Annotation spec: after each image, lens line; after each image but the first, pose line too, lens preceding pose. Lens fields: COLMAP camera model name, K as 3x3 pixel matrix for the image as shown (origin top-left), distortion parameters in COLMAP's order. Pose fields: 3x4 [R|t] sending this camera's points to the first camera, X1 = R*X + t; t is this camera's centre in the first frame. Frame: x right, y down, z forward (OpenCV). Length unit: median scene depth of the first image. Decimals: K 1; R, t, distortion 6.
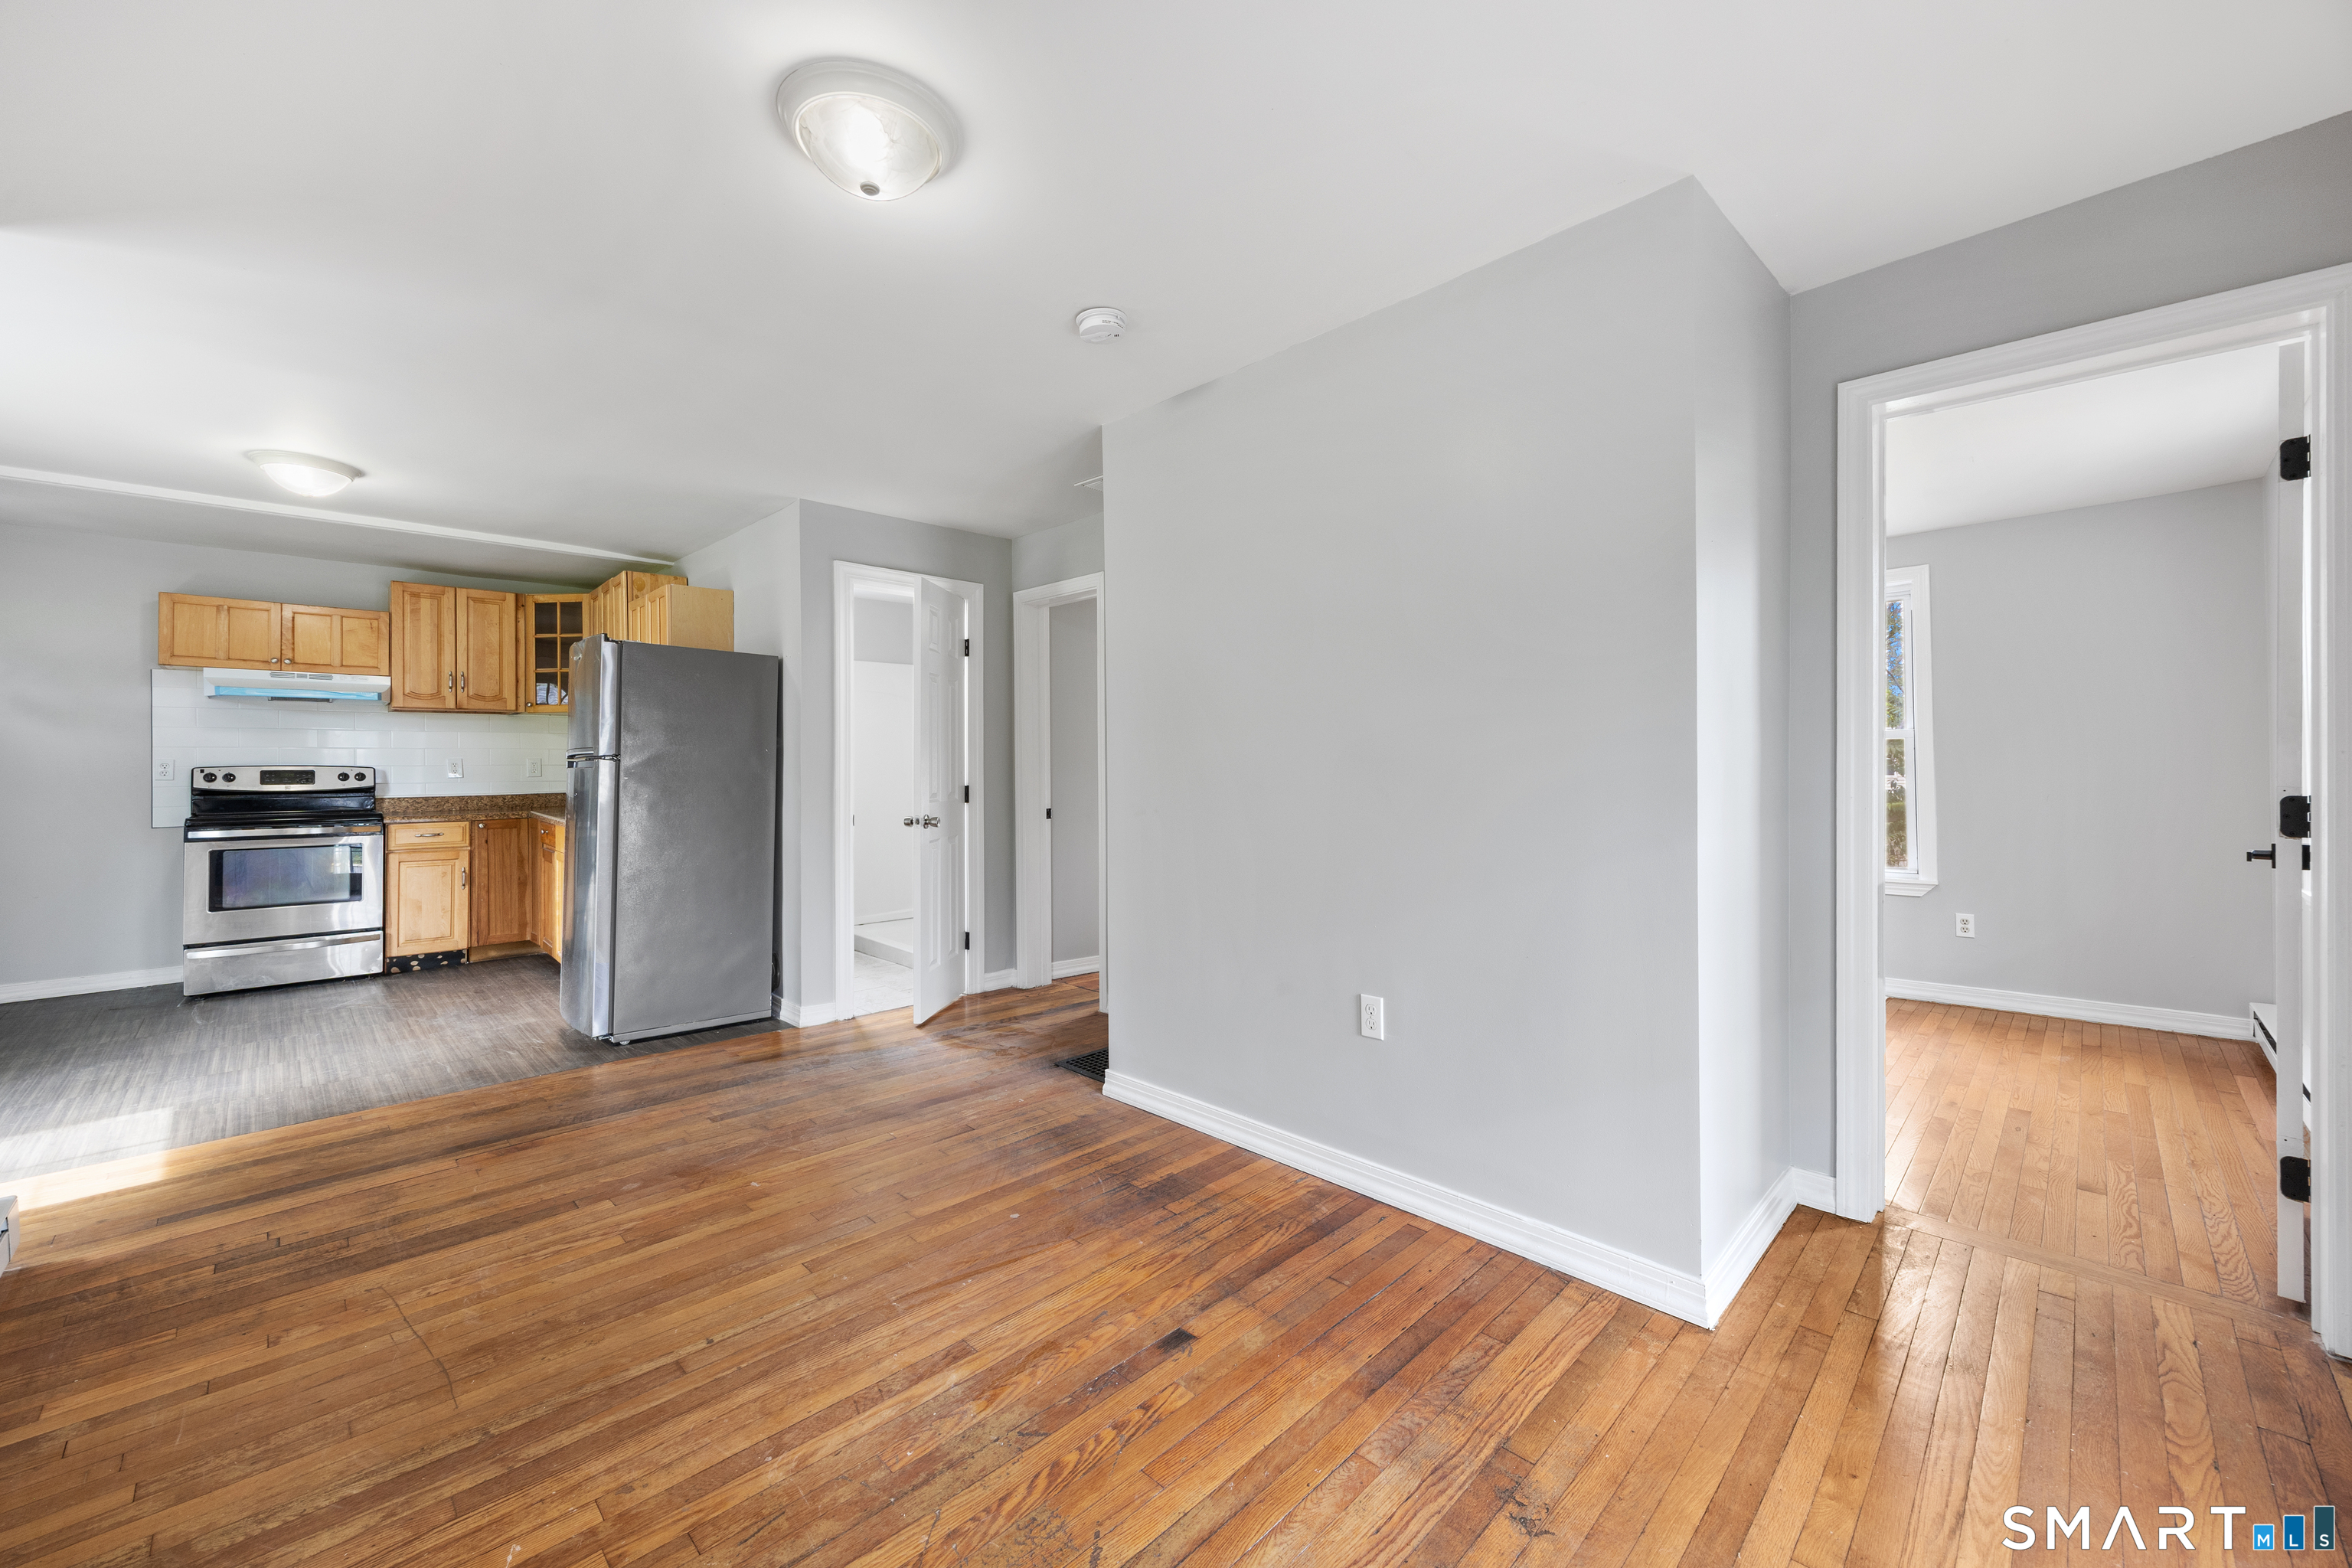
lens RADIAL K [[899.1, 0, 1159.1], [0, 899.1, 755.9], [0, 0, 1]] dist [-0.000931, 0.000271]
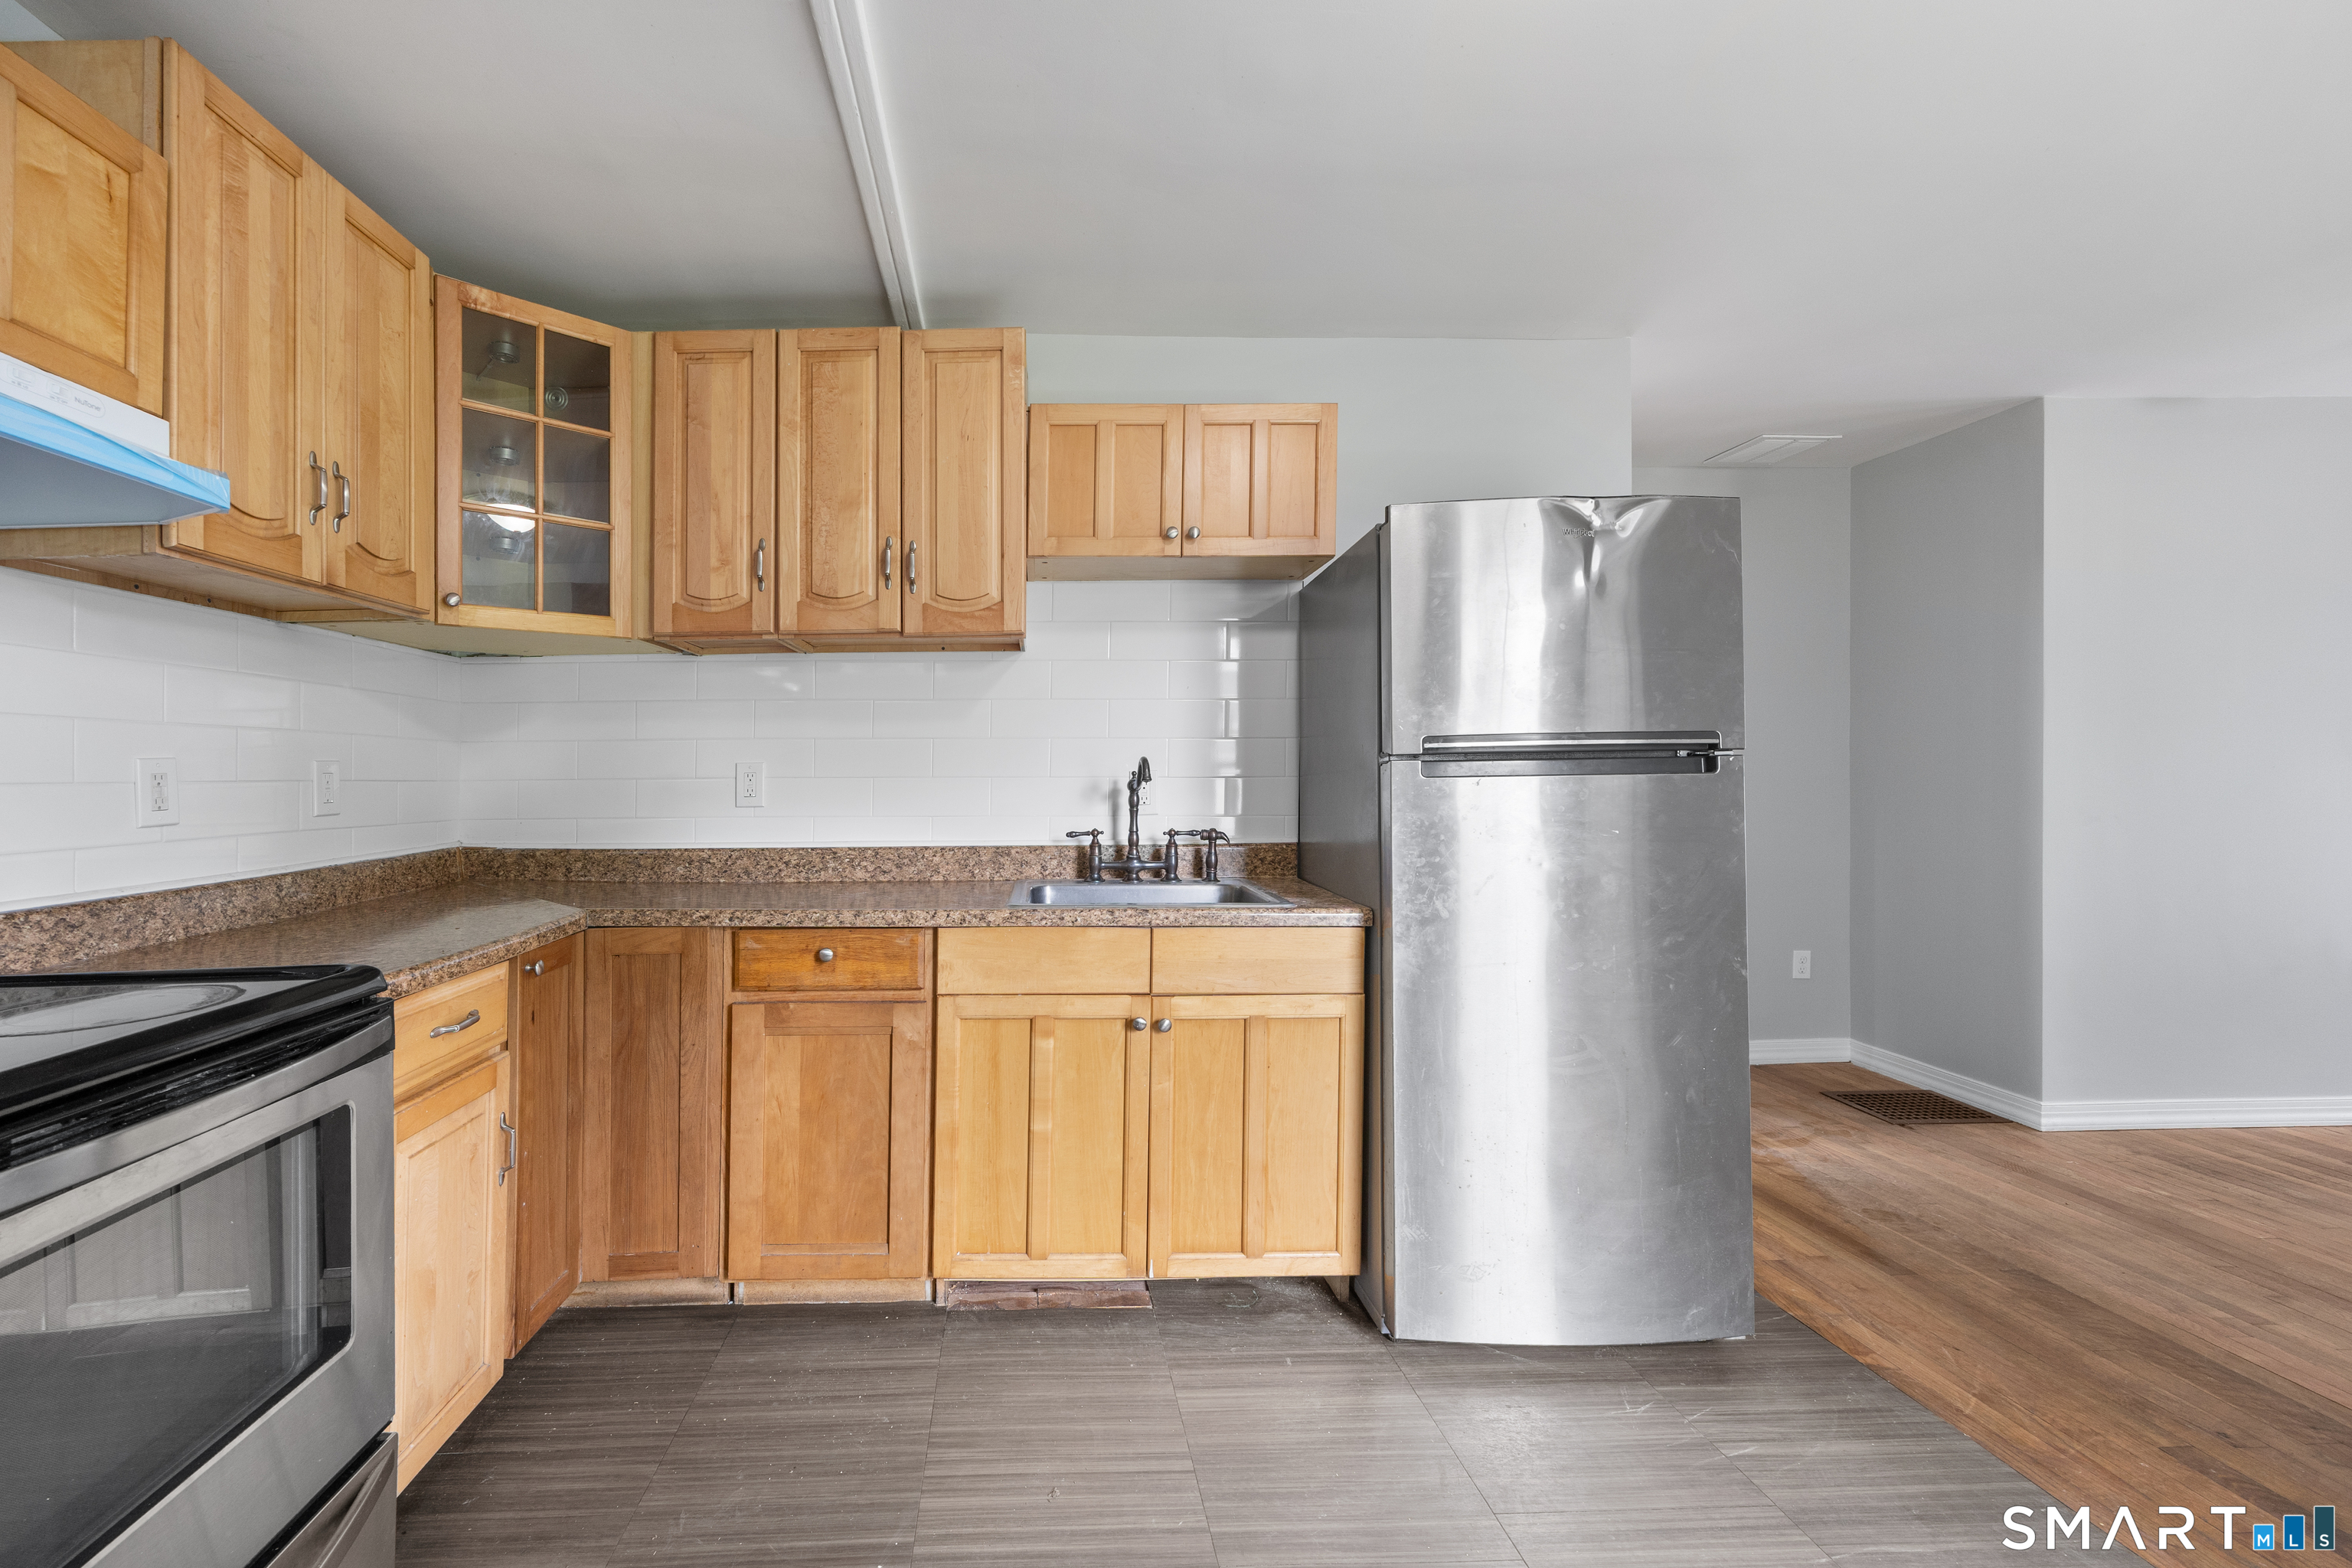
lens RADIAL K [[957.7, 0, 1022.9], [0, 957.7, 770.7], [0, 0, 1]] dist [0.002580, 0.000384]
pose [[0.691198, 0.000209, 0.722665, -1.218419], [0.000731, 0.999999, -0.000988, 0.012074], [-0.722665, 0.001211, 0.691197, 0.889472]]
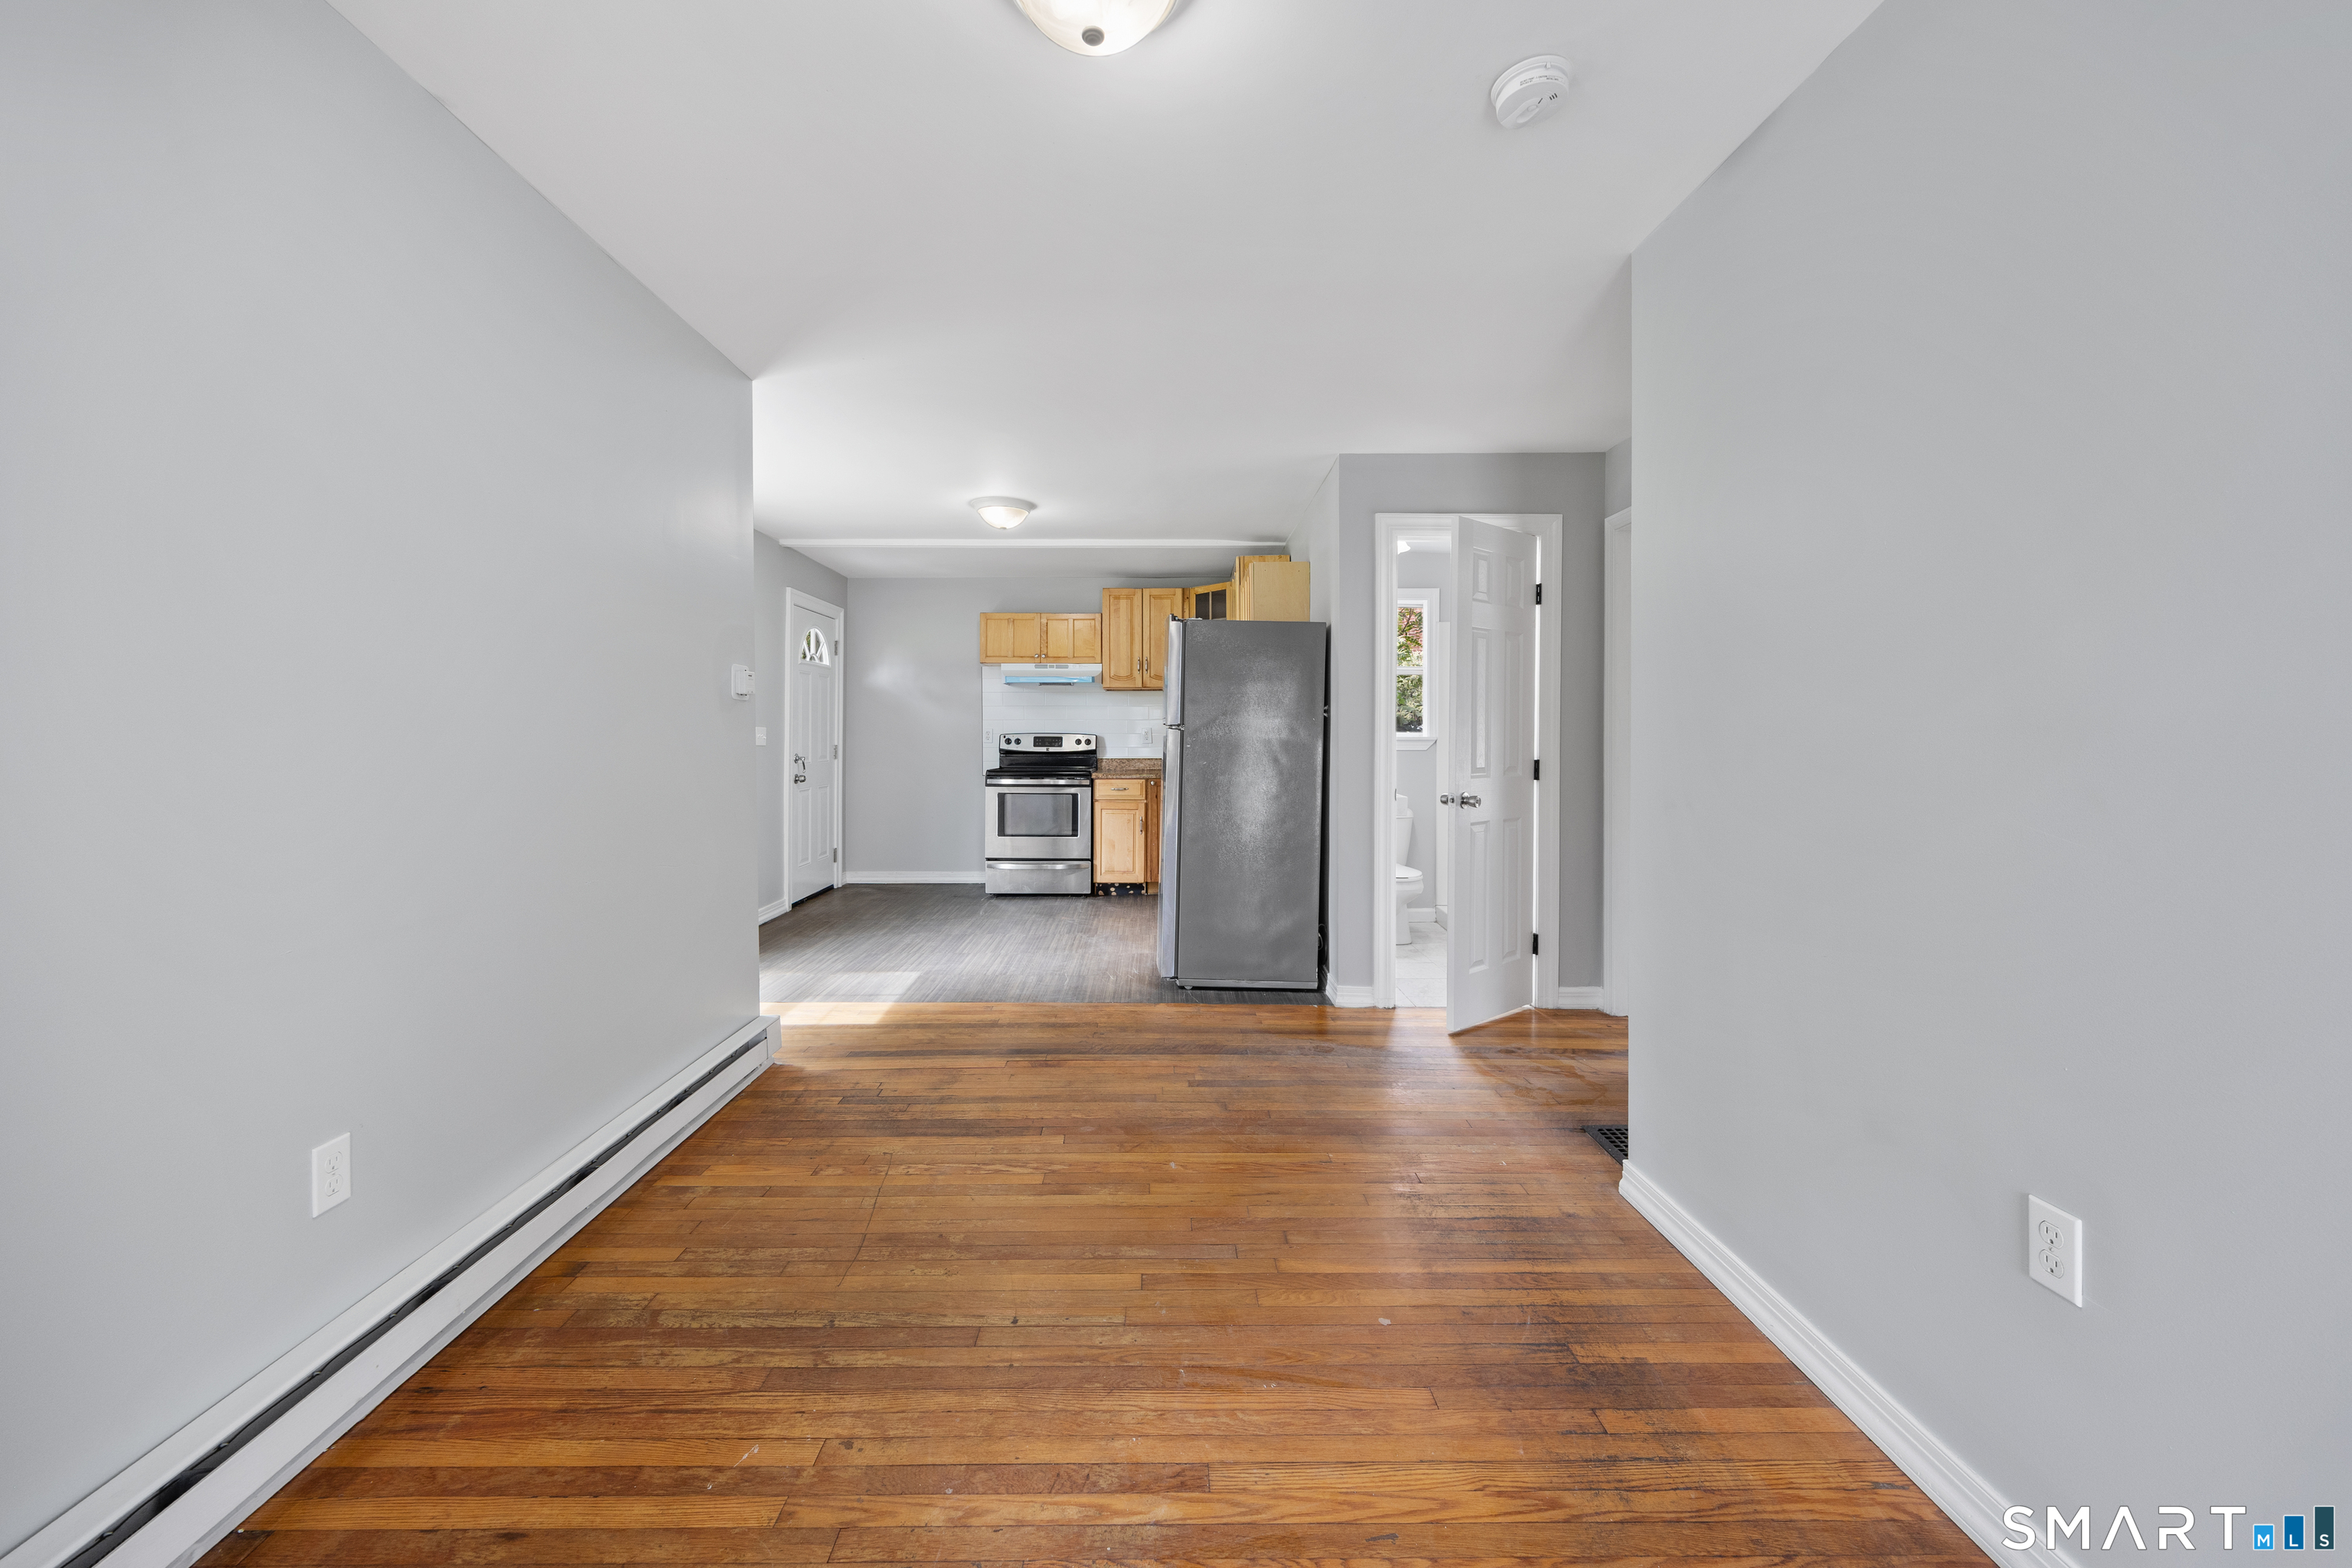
lens RADIAL K [[898.0, 0, 1183.4], [0, 898.0, 745.8], [0, 0, 1]] dist [0.007127, 0.000258]
pose [[0.730252, 0.012775, -0.683059, 0.142162], [0.002921, 0.999758, 0.021821, 0.001262], [0.683172, -0.017930, 0.730038, 0.199655]]
